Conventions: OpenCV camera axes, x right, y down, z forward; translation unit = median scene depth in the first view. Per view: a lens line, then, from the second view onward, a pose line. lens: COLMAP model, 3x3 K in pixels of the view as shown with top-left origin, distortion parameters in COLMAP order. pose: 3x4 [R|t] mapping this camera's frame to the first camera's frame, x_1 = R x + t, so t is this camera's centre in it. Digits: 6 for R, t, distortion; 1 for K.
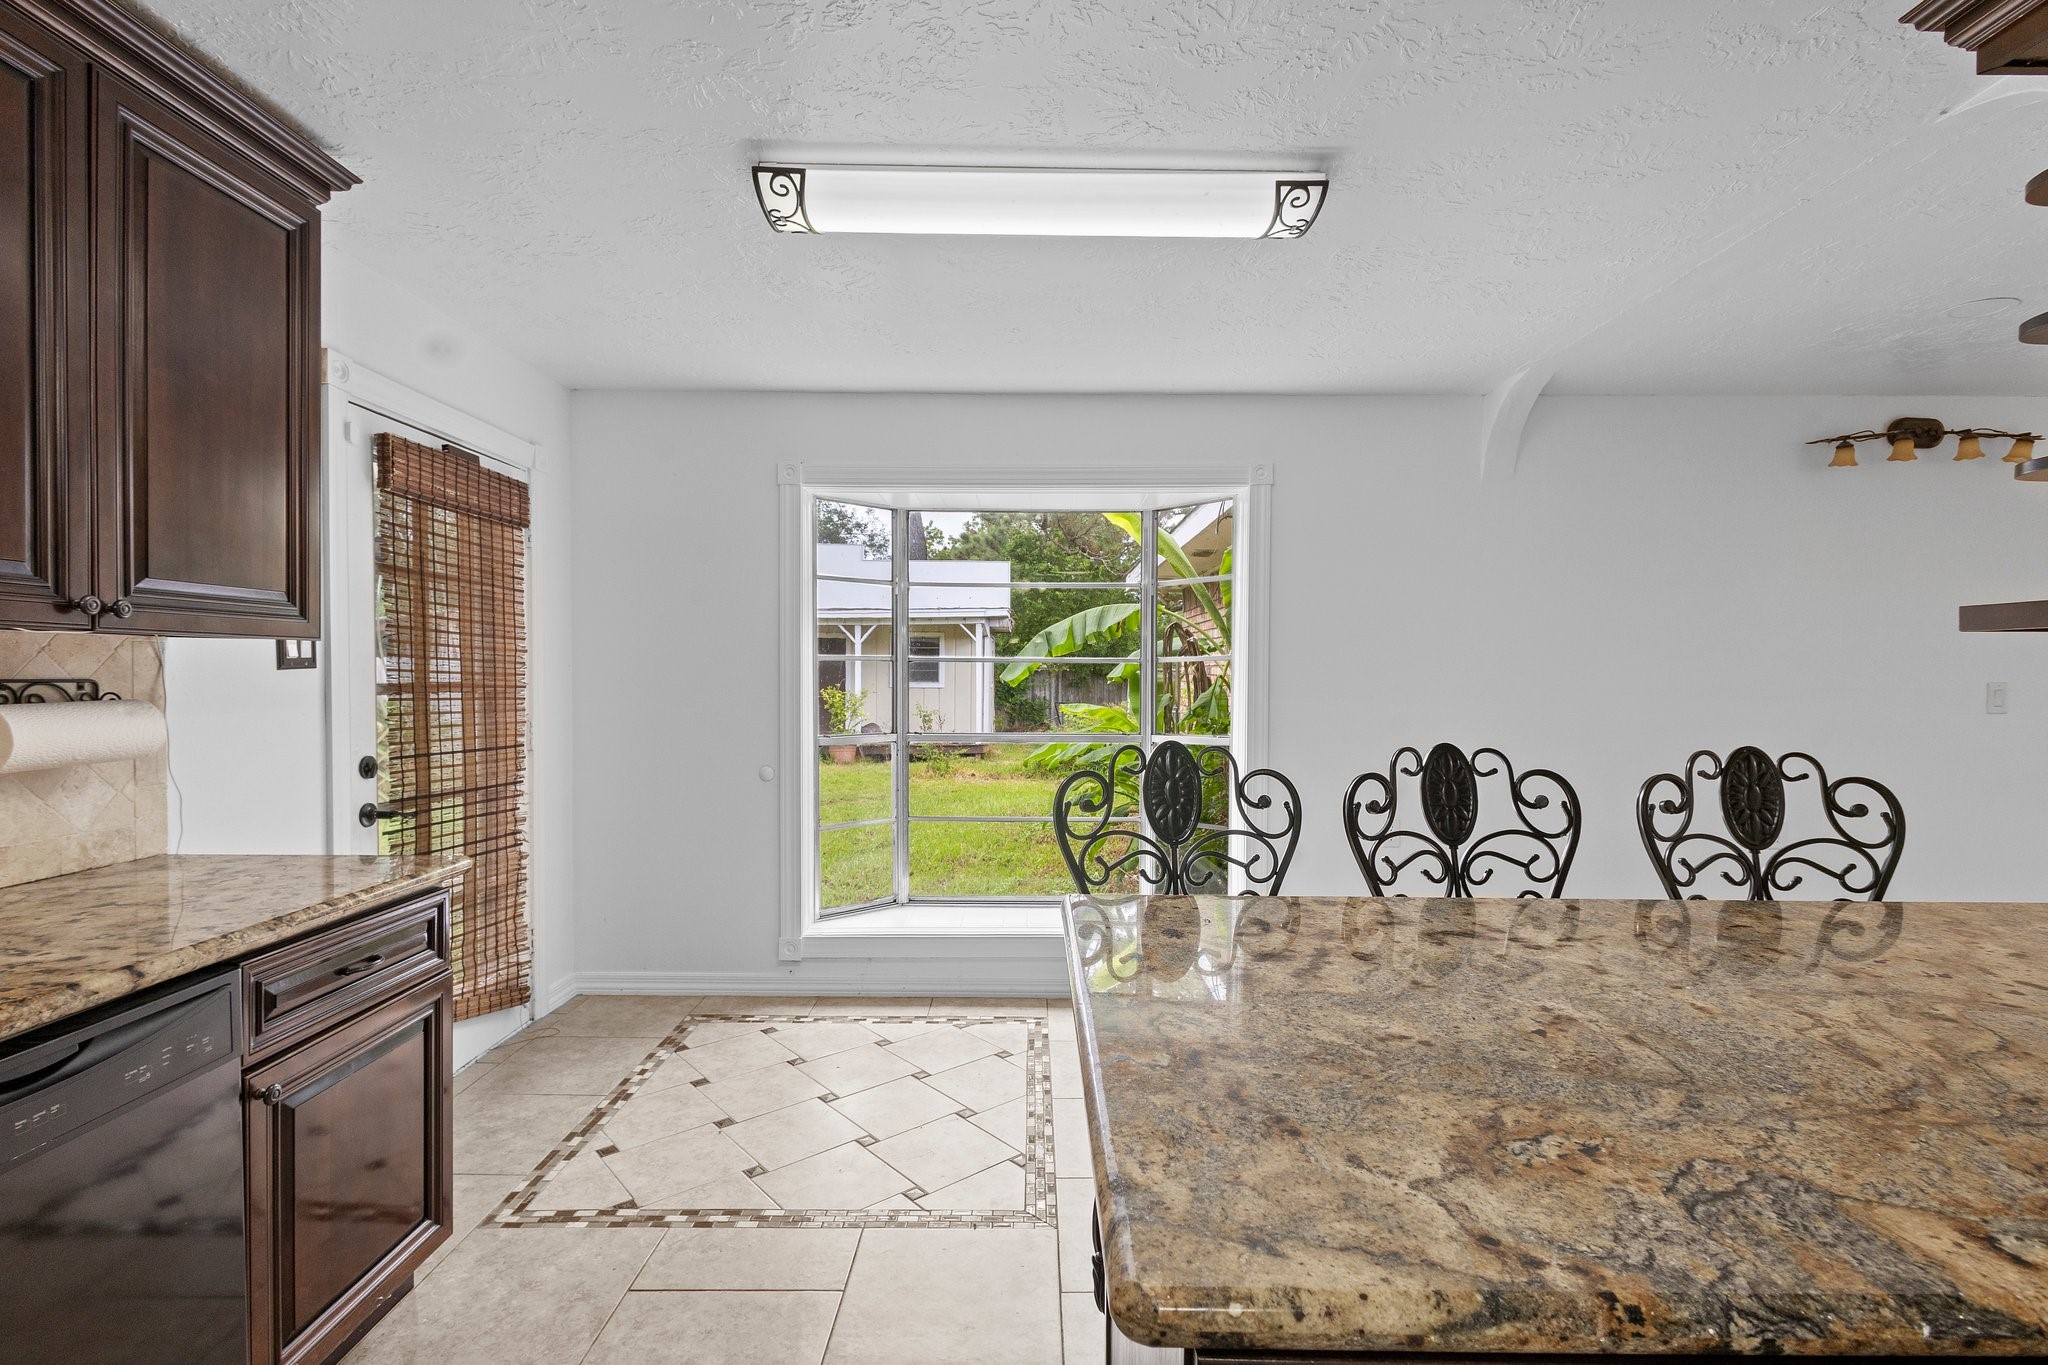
lens RADIAL K [[954.9, 0, 1024.0], [0, 954.9, 682.5], [0, 0, 1]] dist [-0.000190, 0.000210]
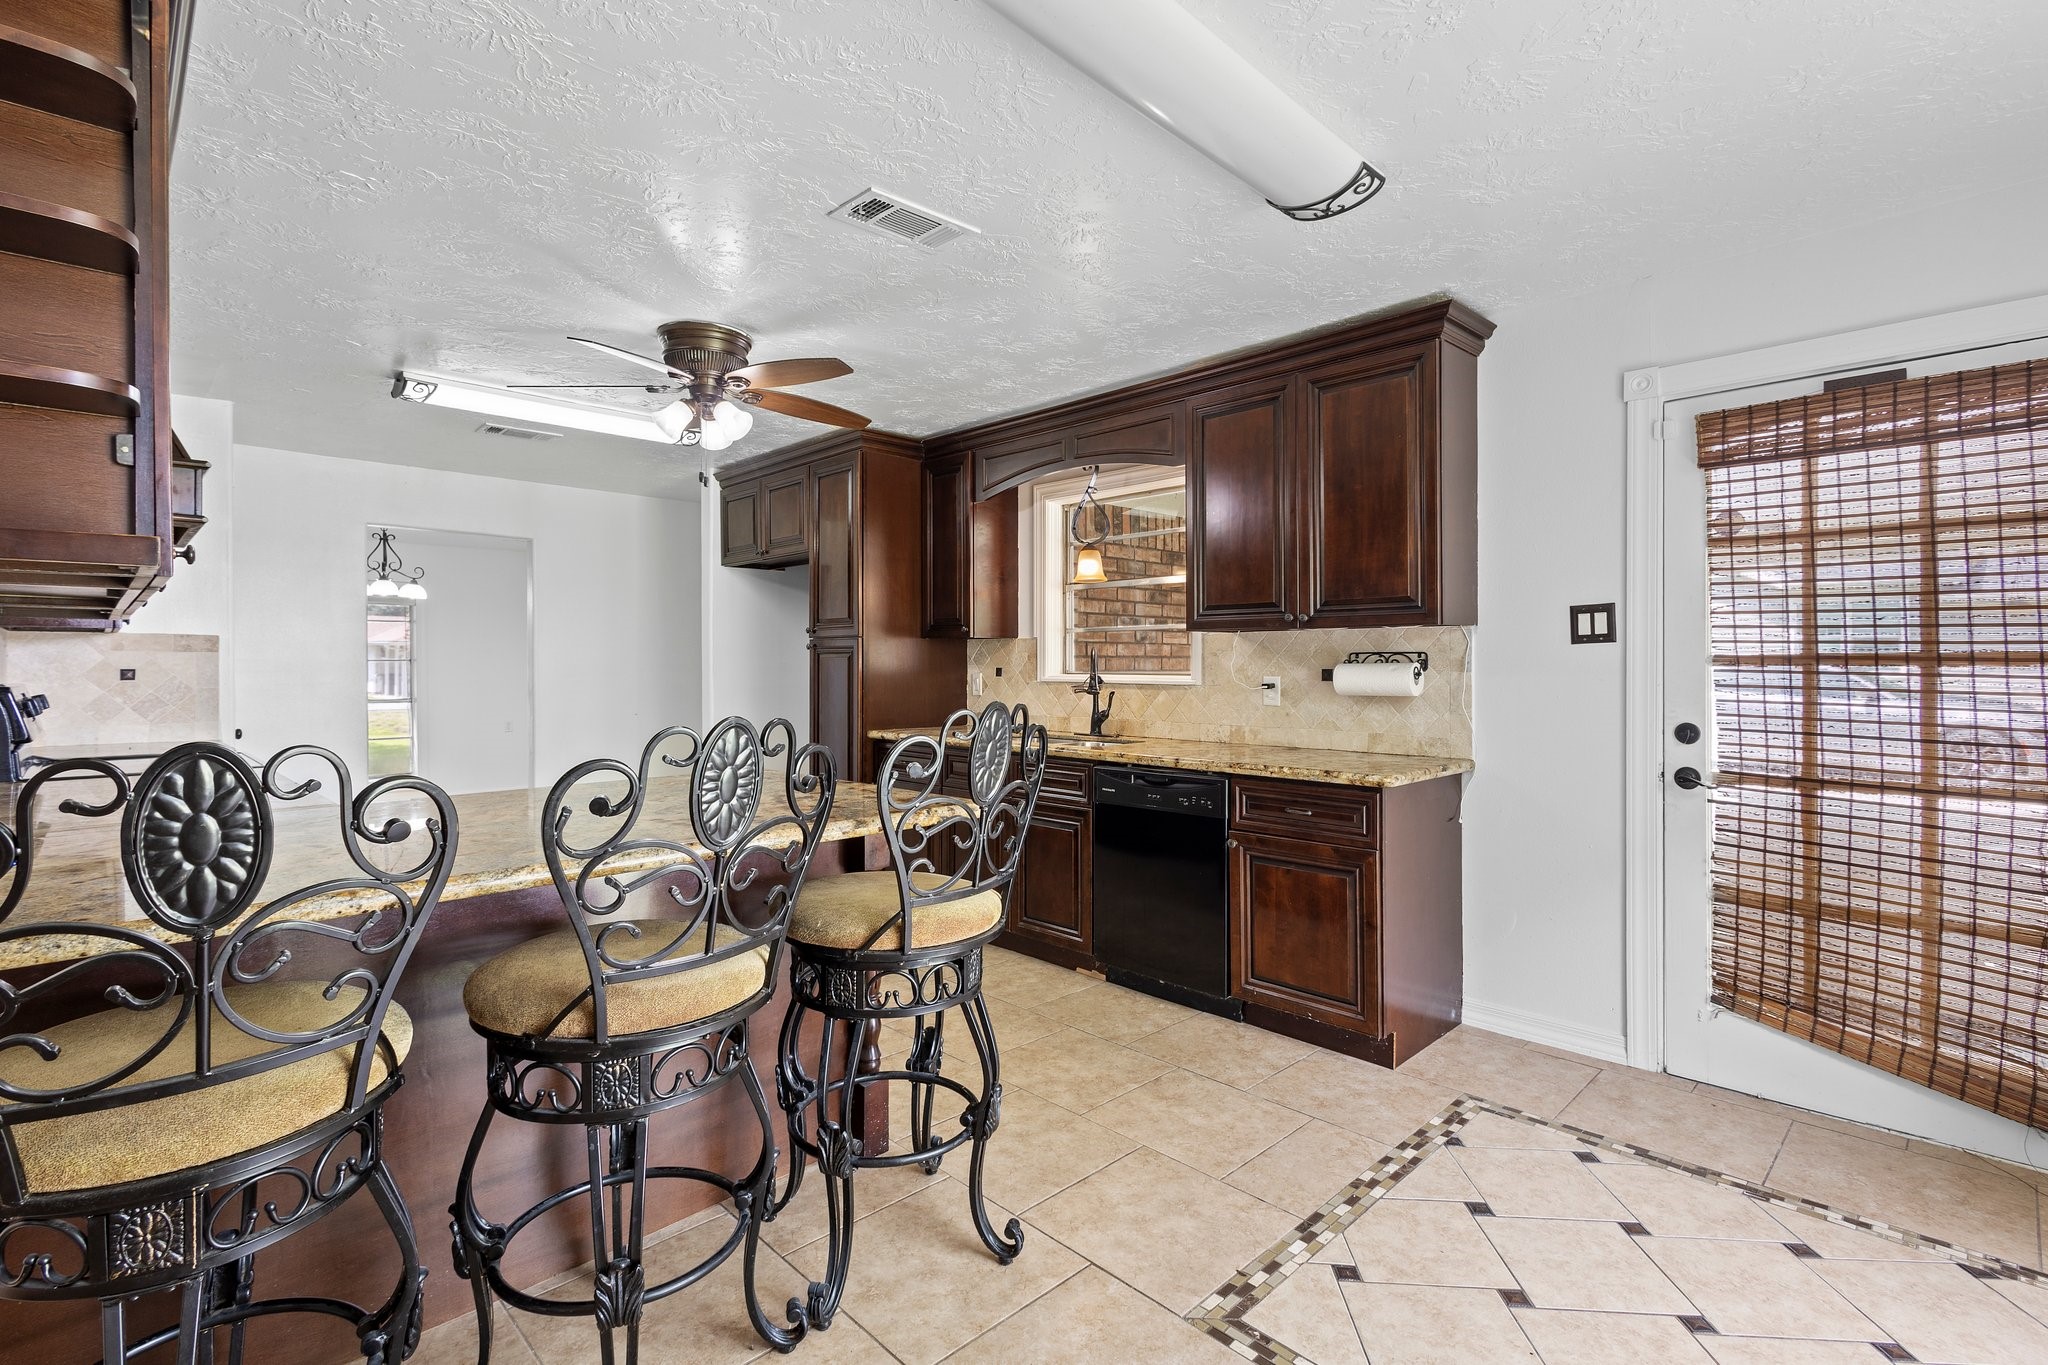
lens RADIAL K [[938.2, 0, 1023.0], [0, 938.2, 657.7], [0, 0, 1]] dist [-0.001989, -0.000332]
pose [[-0.714597, -0.005449, -0.699515, 0.627565], [-0.007585, 0.999971, -0.000041, 0.010912], [0.699495, 0.005276, -0.714618, 1.337292]]
